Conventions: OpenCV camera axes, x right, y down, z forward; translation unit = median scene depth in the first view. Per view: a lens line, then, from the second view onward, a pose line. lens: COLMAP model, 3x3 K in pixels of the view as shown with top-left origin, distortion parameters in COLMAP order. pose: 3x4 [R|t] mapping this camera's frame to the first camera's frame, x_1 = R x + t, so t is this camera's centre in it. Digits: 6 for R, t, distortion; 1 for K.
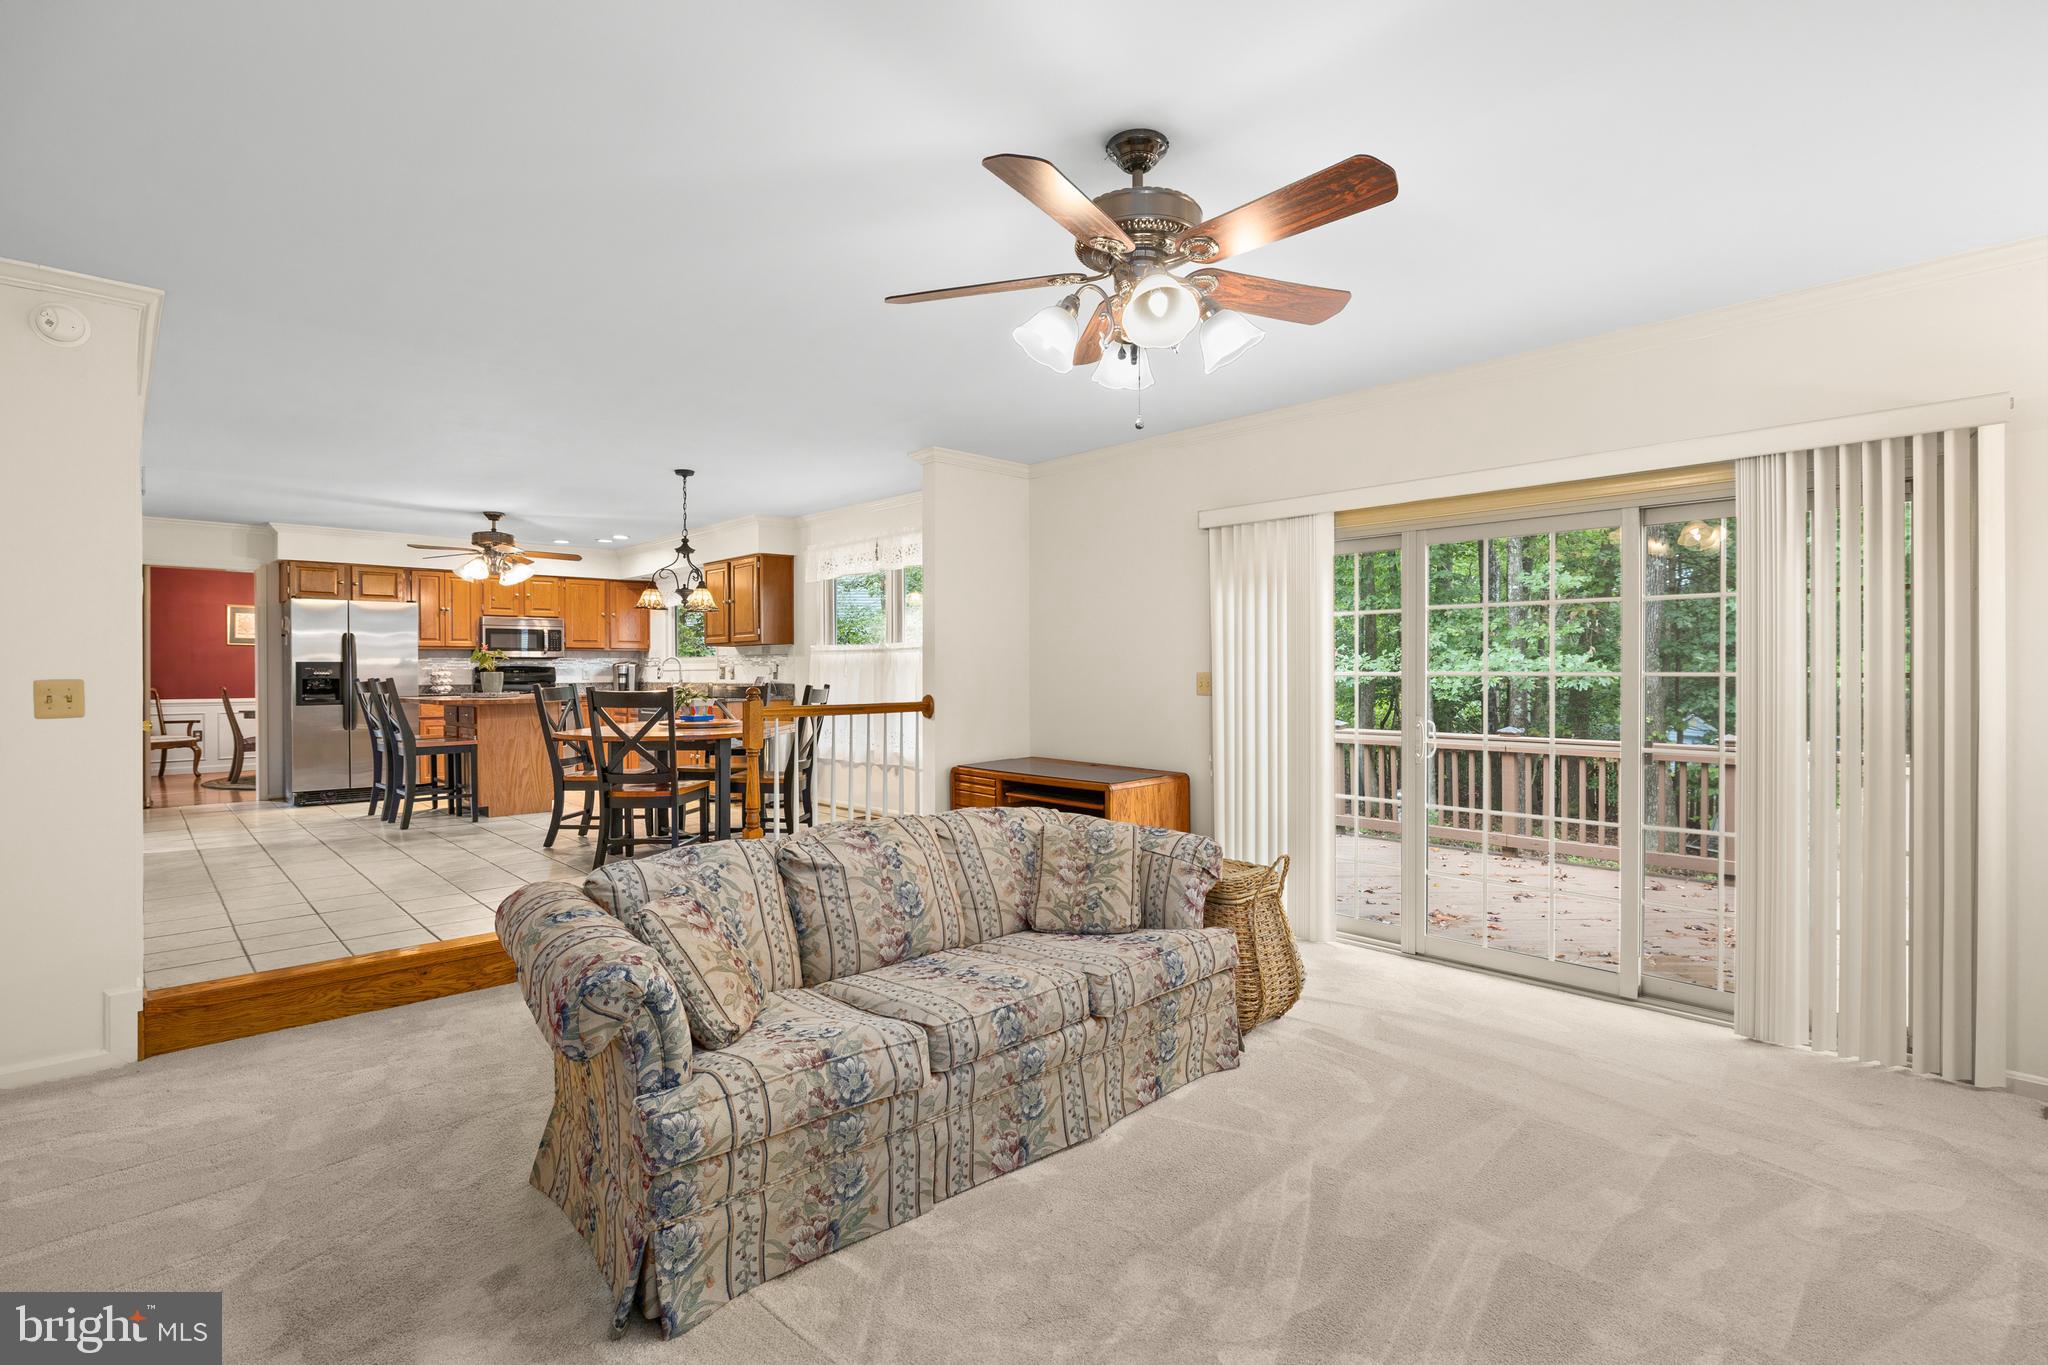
lens RADIAL K [[977.9, 0, 1018.2], [0, 977.9, 676.5], [0, 0, 1]] dist [-0.001169, -0.000014]
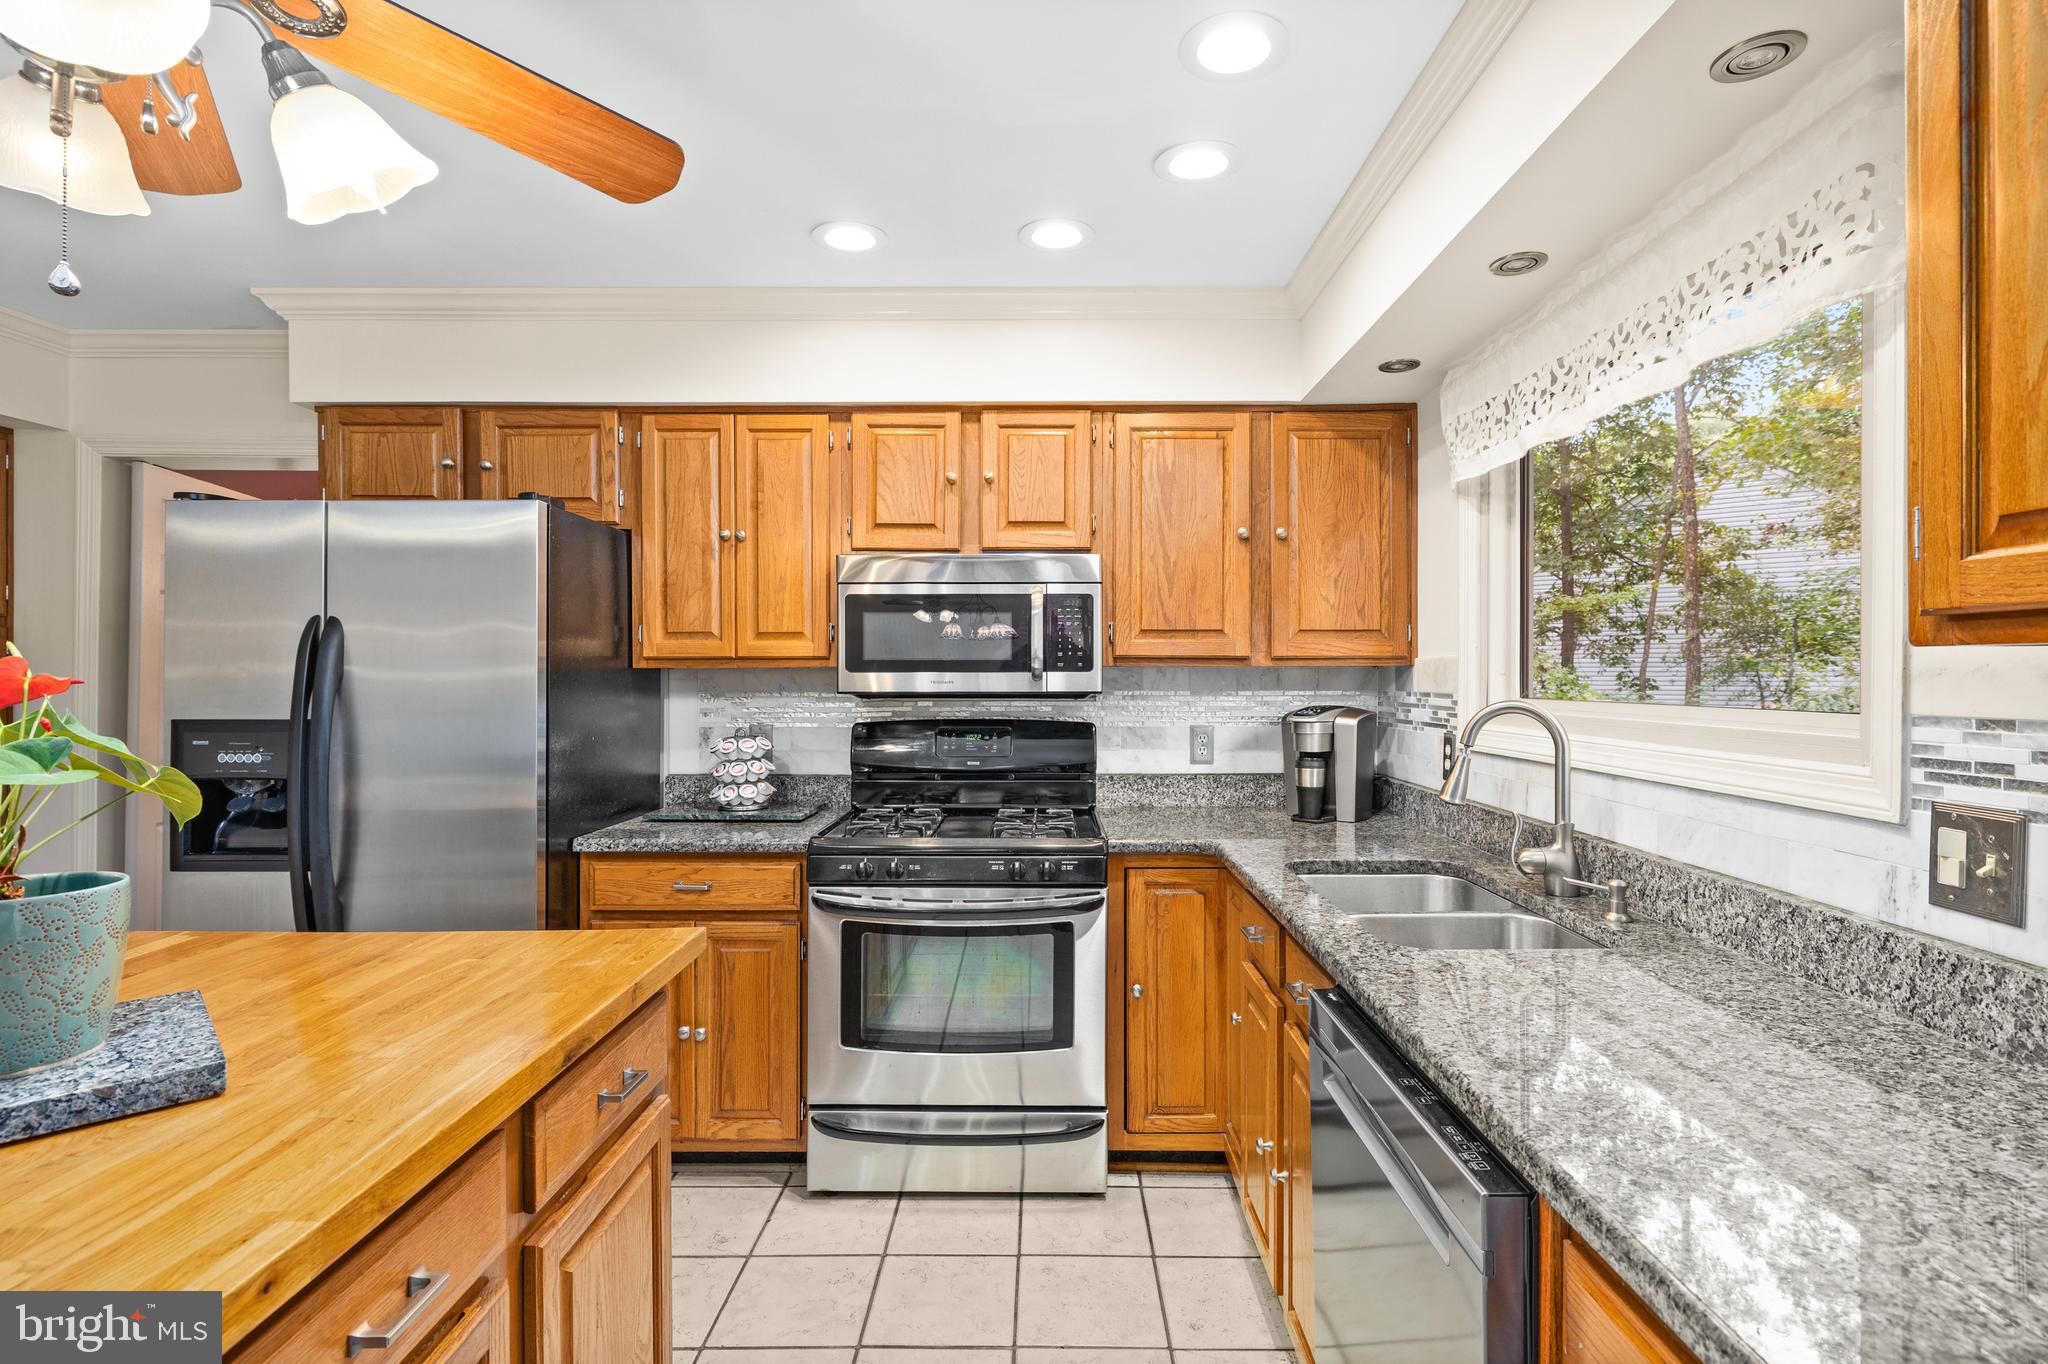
lens RADIAL K [[977.9, 0, 1049.9], [0, 977.9, 678.7], [0, 0, 1]] dist [-0.001169, -0.000014]
pose [[0.737659, 0.008770, -0.675116, -0.326481], [-0.008671, 0.999956, 0.003516, -0.027552], [0.675118, 0.003260, 0.737703, 0.890427]]
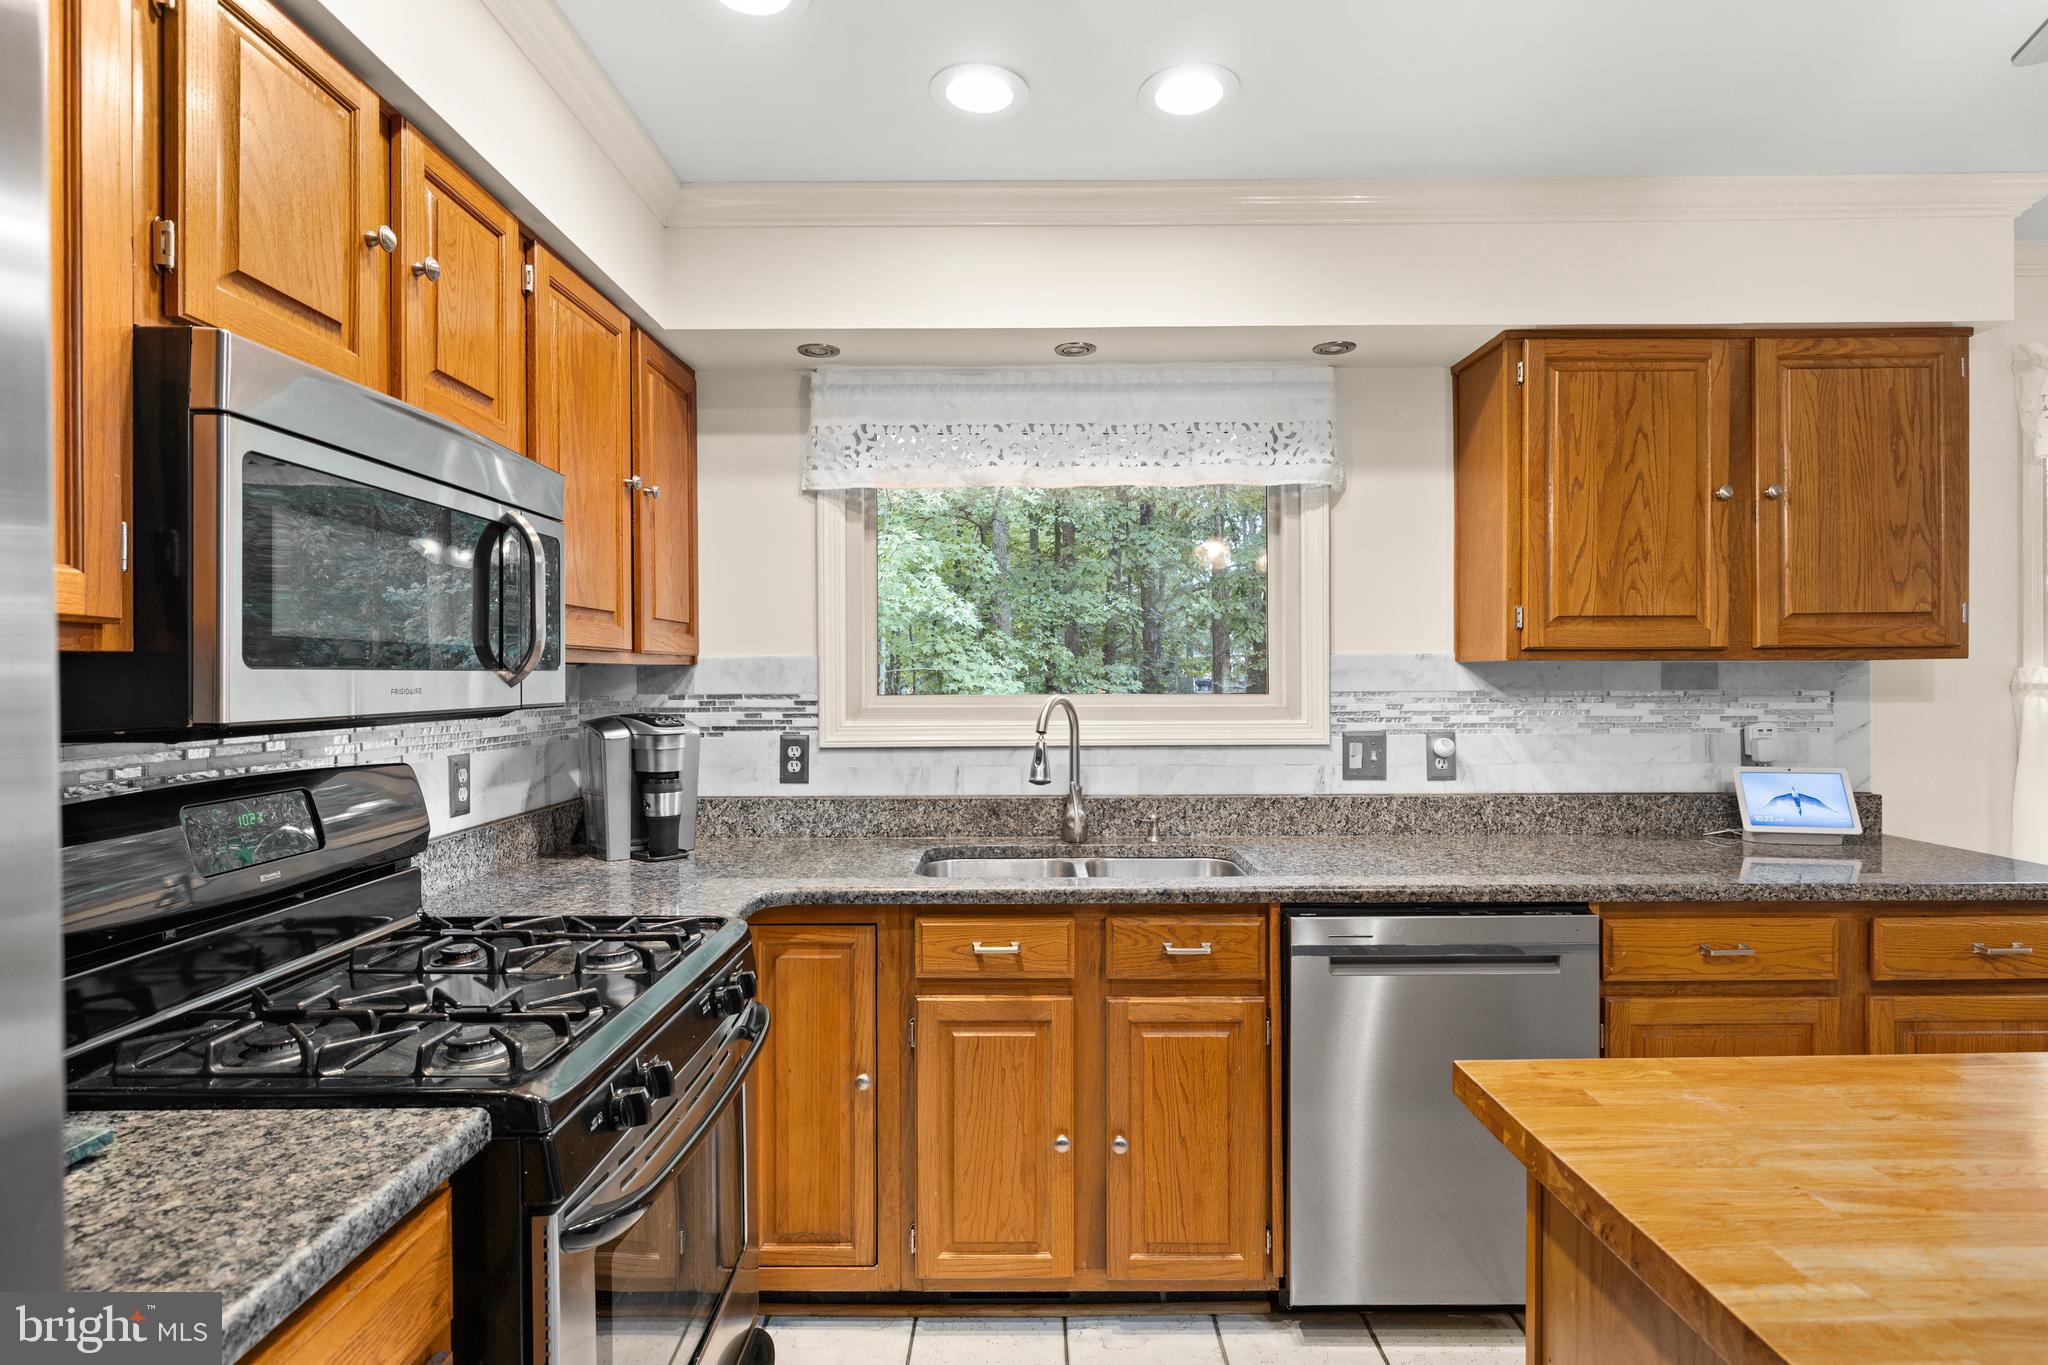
lens RADIAL K [[1035.6, 0, 1023.5], [0, 1035.6, 682.5], [0, 0, 1]] dist [-0.004475, 0.002553]
pose [[0.681066, -0.001959, 0.732219, -0.613631], [0.003905, 0.999992, -0.000958, -0.025833], [-0.732211, 0.003512, 0.681068, 0.932368]]
